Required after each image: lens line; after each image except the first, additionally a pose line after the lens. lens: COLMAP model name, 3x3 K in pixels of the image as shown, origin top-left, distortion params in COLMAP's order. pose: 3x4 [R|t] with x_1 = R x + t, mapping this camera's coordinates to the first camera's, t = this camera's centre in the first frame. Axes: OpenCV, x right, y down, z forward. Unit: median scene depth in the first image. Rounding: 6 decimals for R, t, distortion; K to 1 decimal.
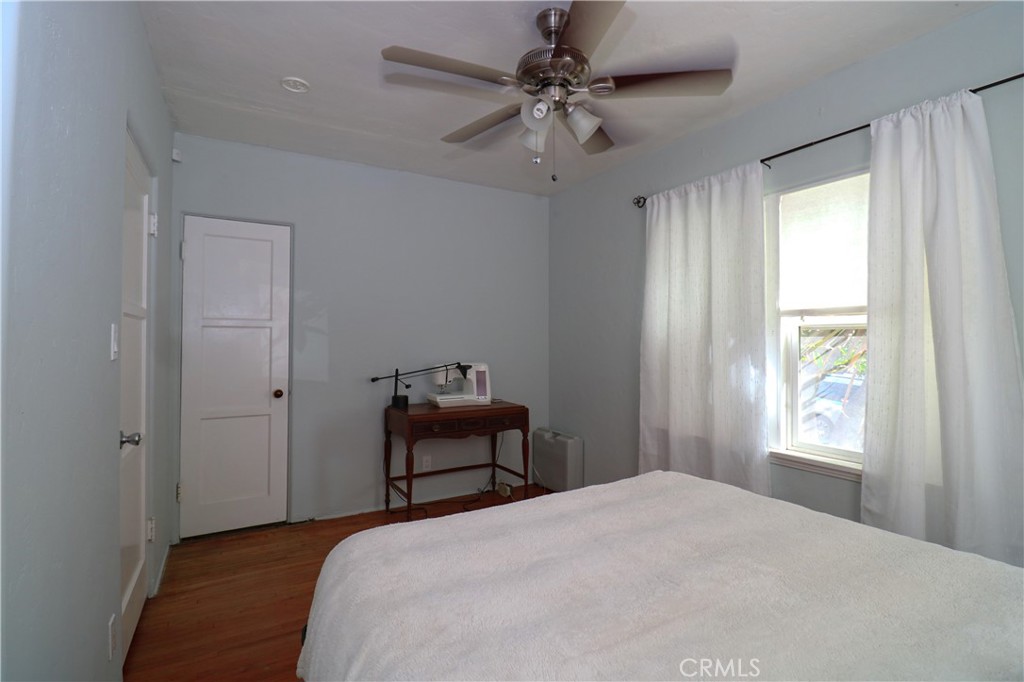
lens RADIAL K [[492.6, 0, 510.4], [0, 492.6, 329.0], [0, 0, 1]] dist [-0.001654, -0.017303]
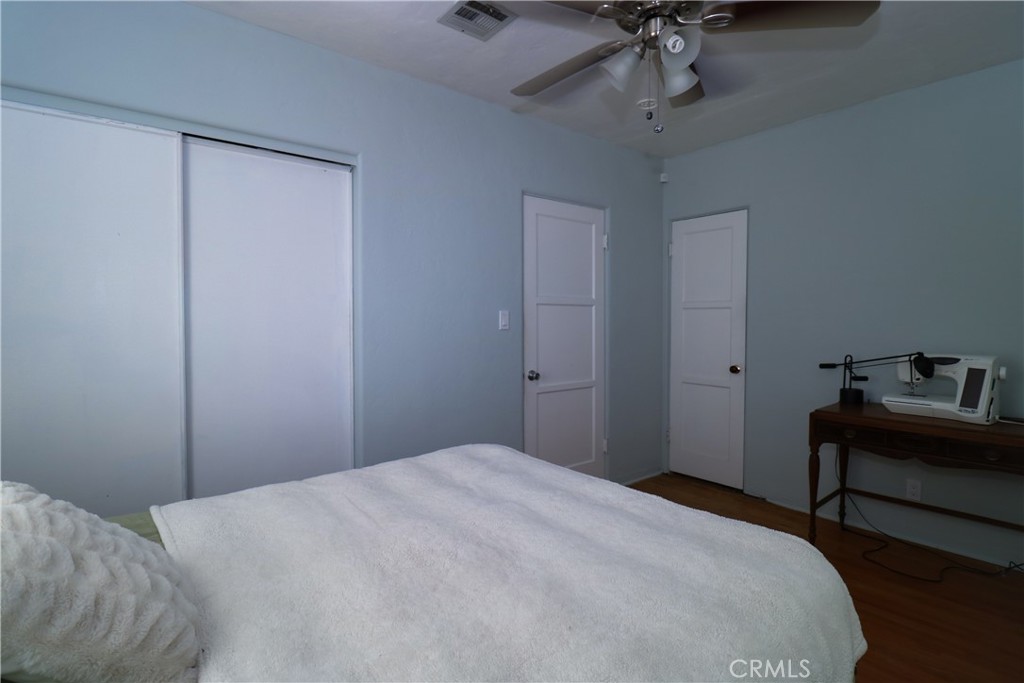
lens RADIAL K [[492.6, 0, 510.4], [0, 492.6, 329.5], [0, 0, 1]] dist [-0.001654, -0.017303]
pose [[0.154861, 0.020930, -0.987715, 0.501796], [0.019255, 0.999522, 0.024199, 0.007918], [0.987749, -0.022766, 0.154384, 0.343334]]
